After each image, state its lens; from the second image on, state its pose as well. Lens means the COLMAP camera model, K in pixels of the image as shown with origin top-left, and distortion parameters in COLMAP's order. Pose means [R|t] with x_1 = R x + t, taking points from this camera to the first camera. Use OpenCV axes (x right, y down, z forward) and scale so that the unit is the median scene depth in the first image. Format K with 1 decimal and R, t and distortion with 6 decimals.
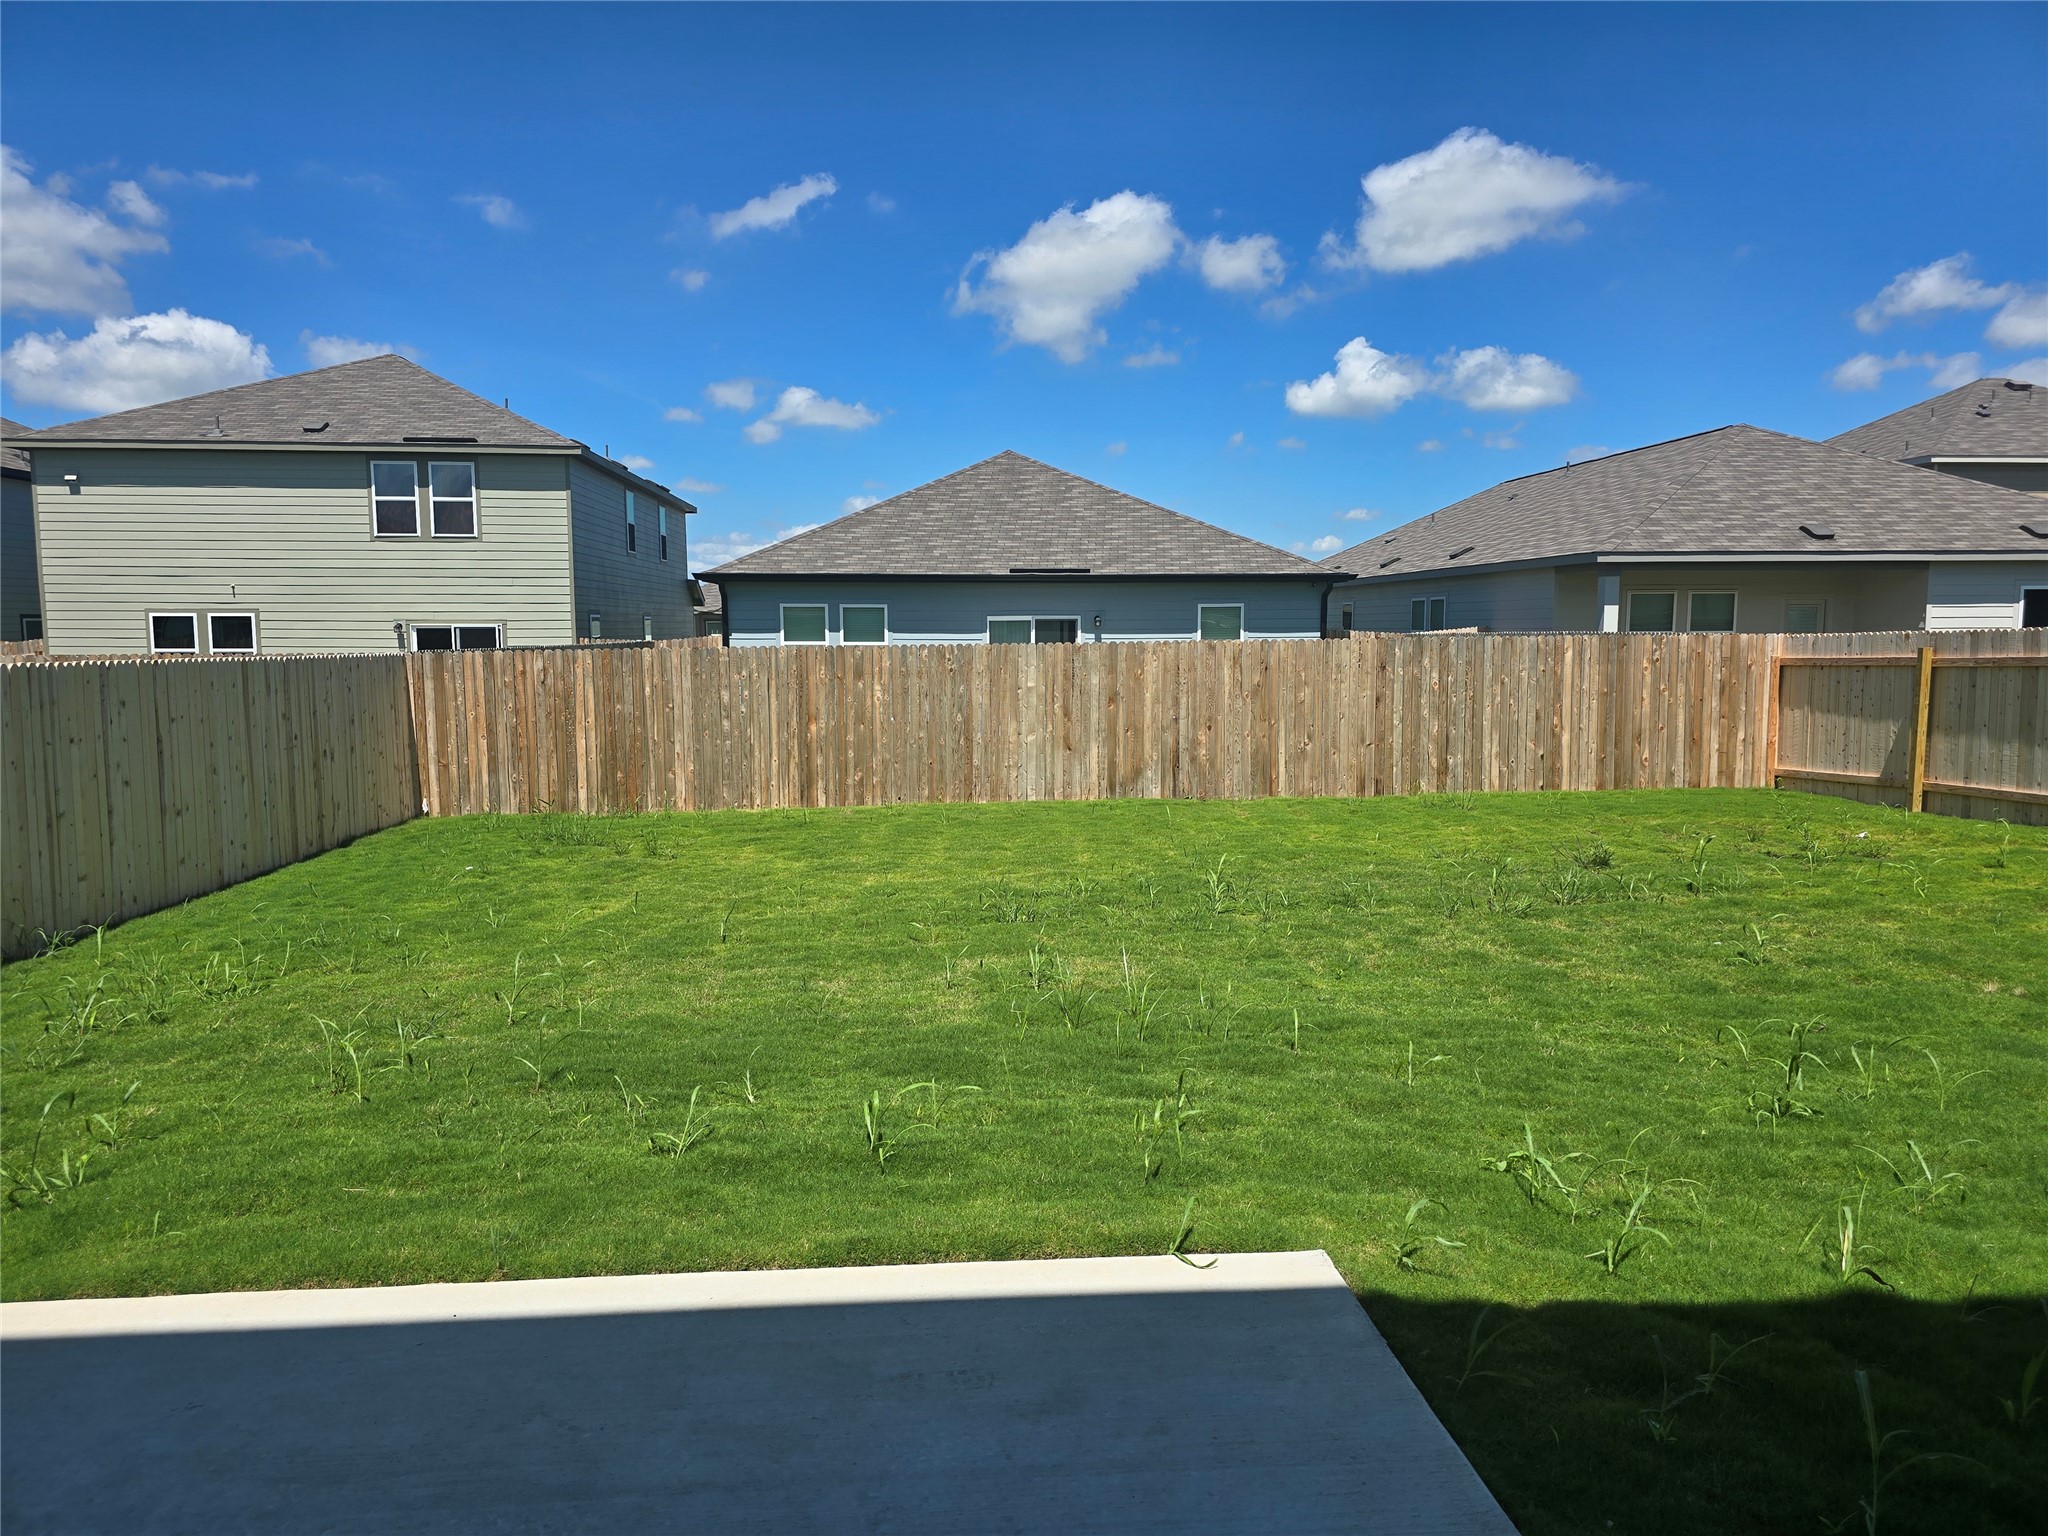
lens RADIAL K [[1384.9, 0, 1018.7], [0, 1384.9, 769.3], [0, 0, 1]] dist [0.056716, -0.055863]
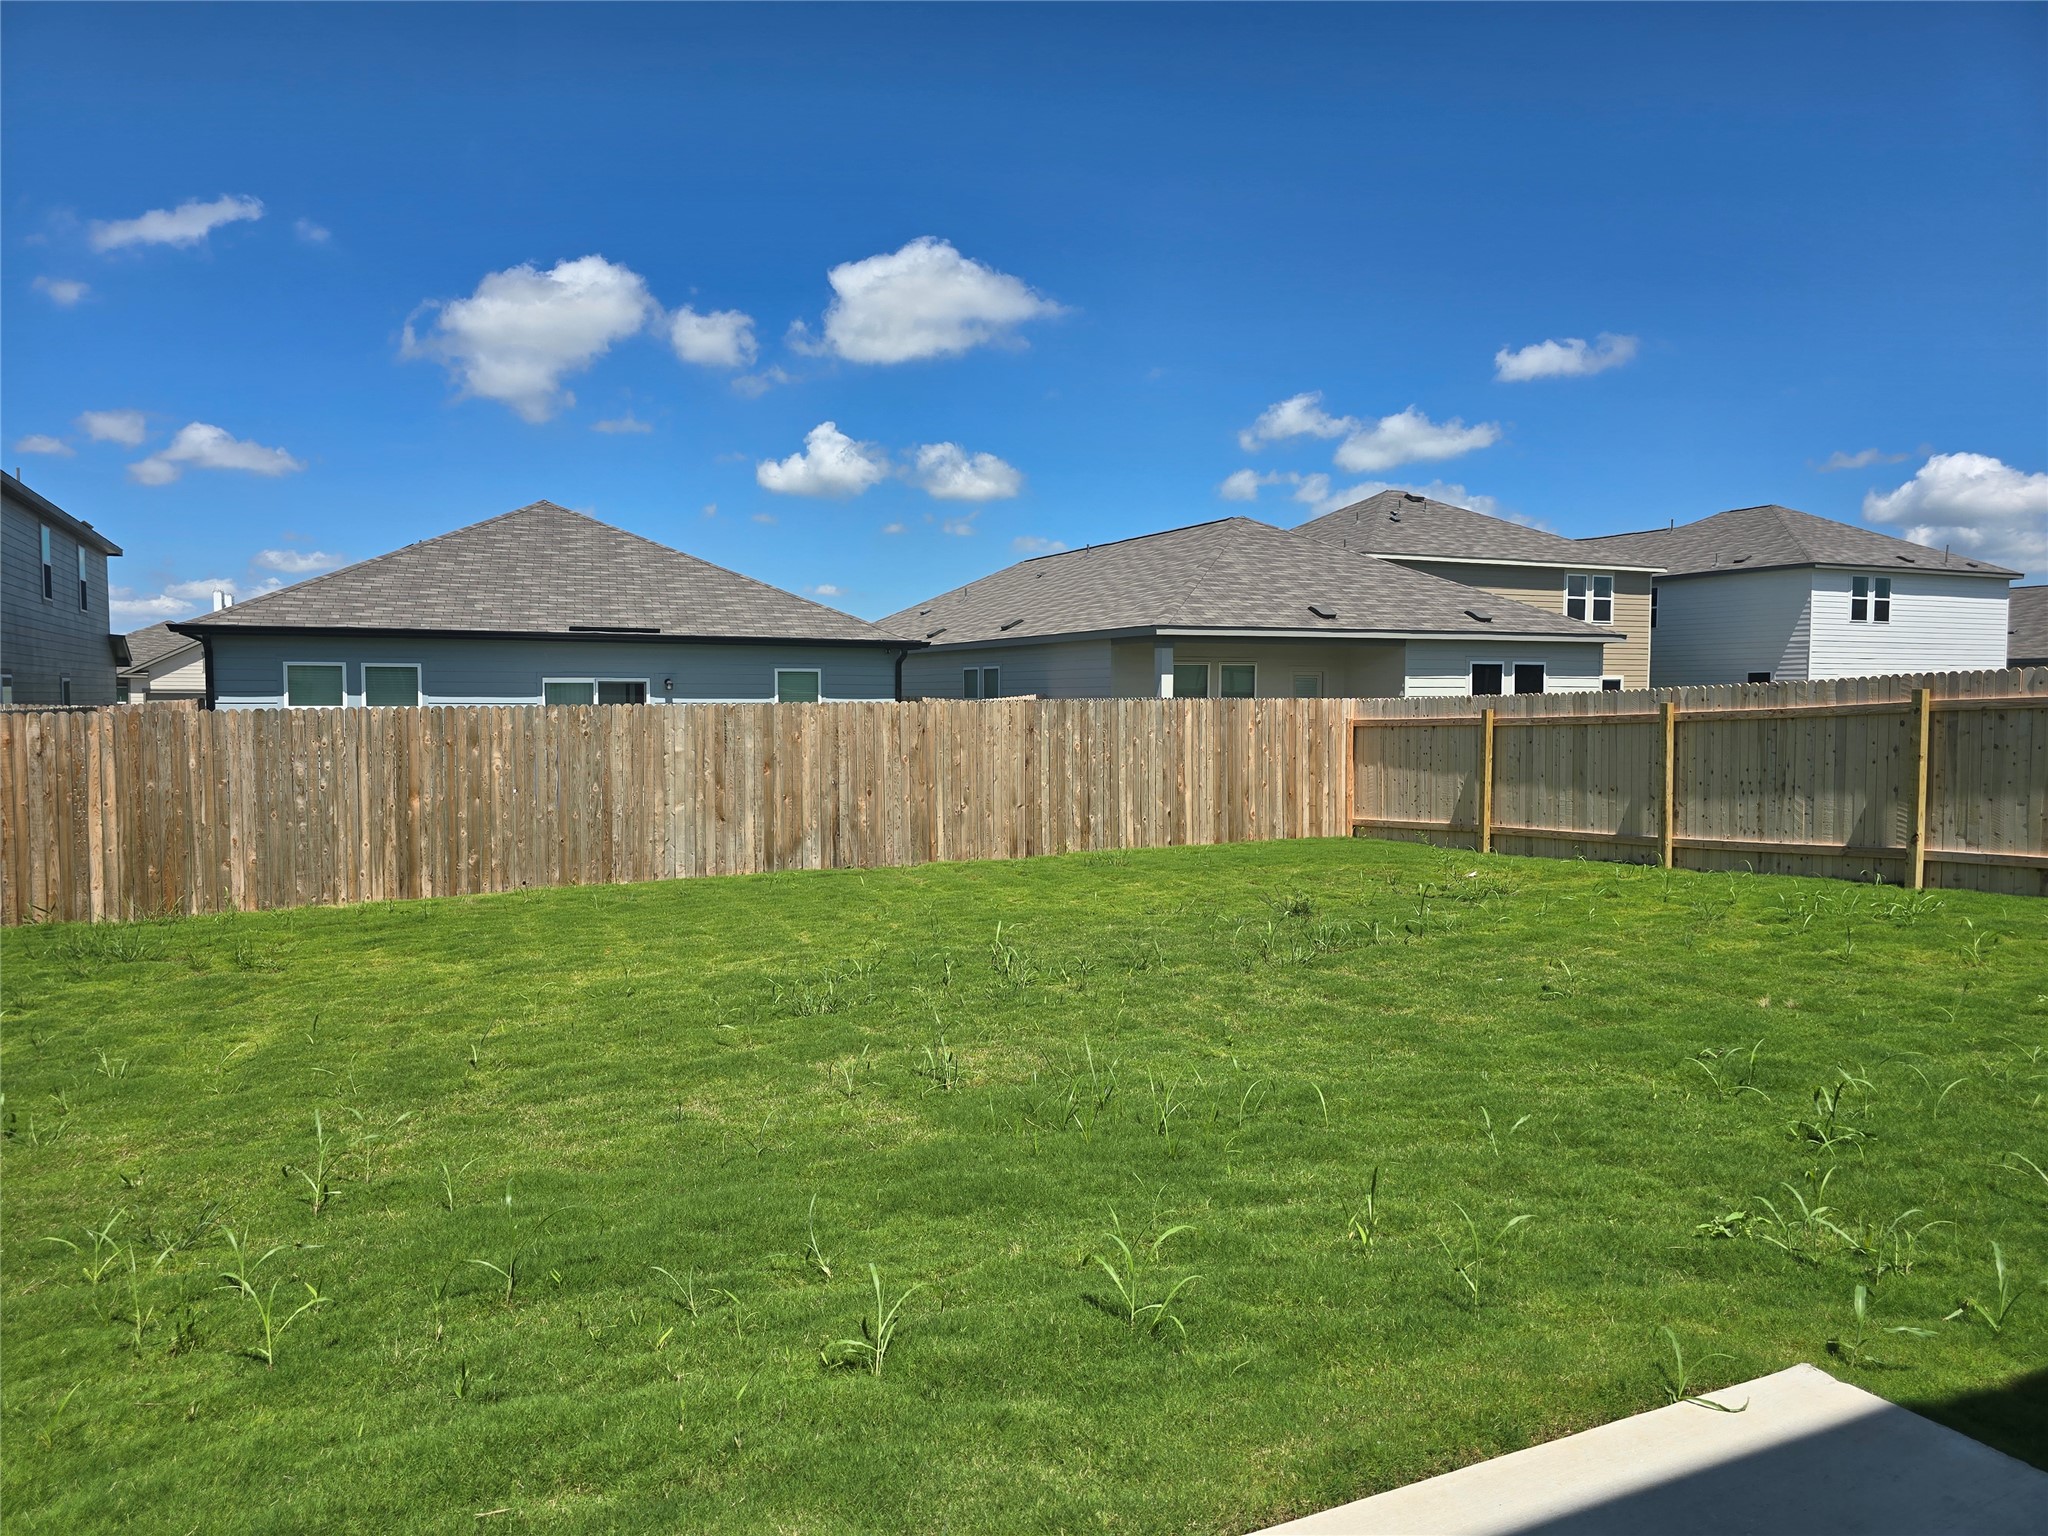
lens RADIAL K [[1384.9, 0, 1019.6], [0, 1384.9, 737.4], [0, 0, 1]] dist [0.056716, -0.055863]
pose [[0.929455, -0.007518, 0.368859, -0.112377], [0.034669, 0.997148, -0.067035, -0.000293], [-0.367303, 0.075094, 0.927065, 0.069735]]
